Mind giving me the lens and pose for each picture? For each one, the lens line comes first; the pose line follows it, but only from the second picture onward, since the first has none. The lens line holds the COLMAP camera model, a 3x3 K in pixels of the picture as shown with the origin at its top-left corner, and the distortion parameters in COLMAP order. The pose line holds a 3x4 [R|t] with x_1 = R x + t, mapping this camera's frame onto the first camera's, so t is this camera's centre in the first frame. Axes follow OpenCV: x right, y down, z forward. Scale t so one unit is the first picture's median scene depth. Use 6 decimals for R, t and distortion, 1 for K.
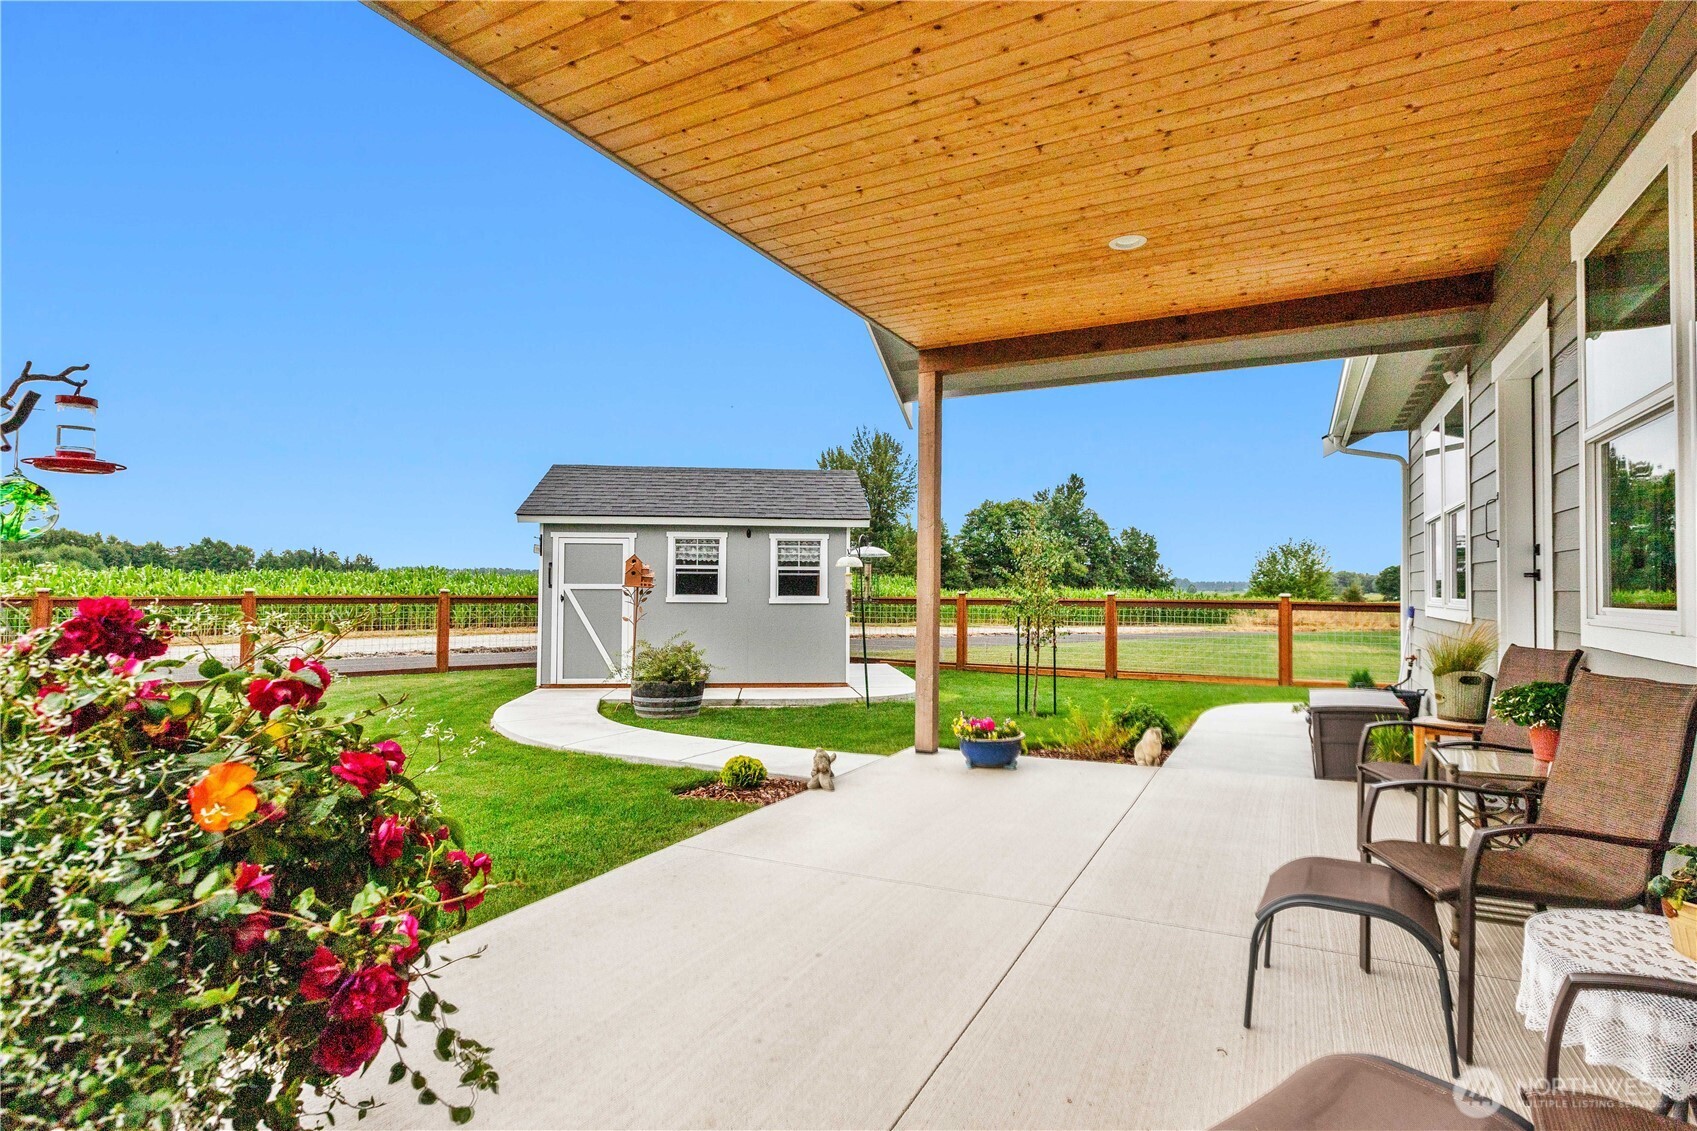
lens RADIAL K [[750.4, 0, 846.2], [0, 750.4, 568.2], [0, 0, 1]] dist [-0.002571, -0.000660]
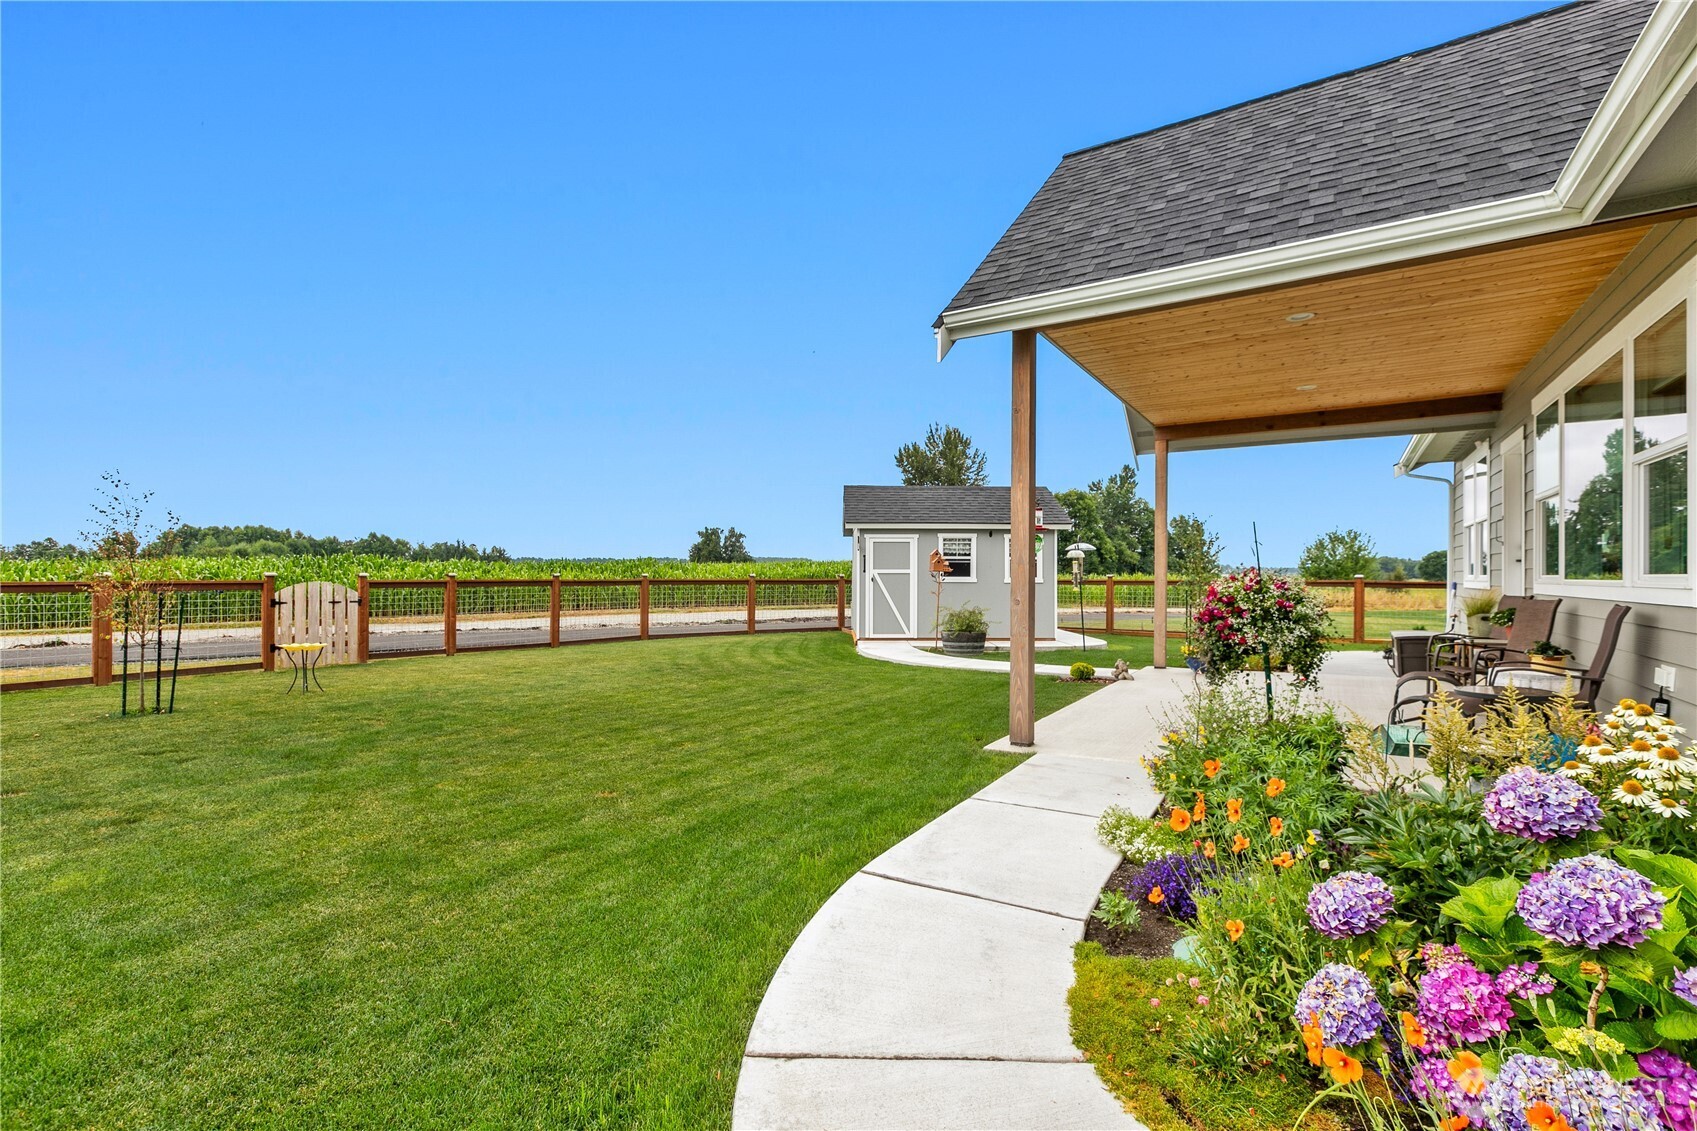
lens RADIAL K [[813.8, 0, 832.4], [0, 813.8, 569.9], [0, 0, 1]] dist [0.002035, -0.000474]
pose [[0.999969, -0.004993, -0.006024, -0.408383], [0.005098, 0.999834, 0.017506, -0.006314], [0.005936, -0.017536, 0.999829, -0.541205]]
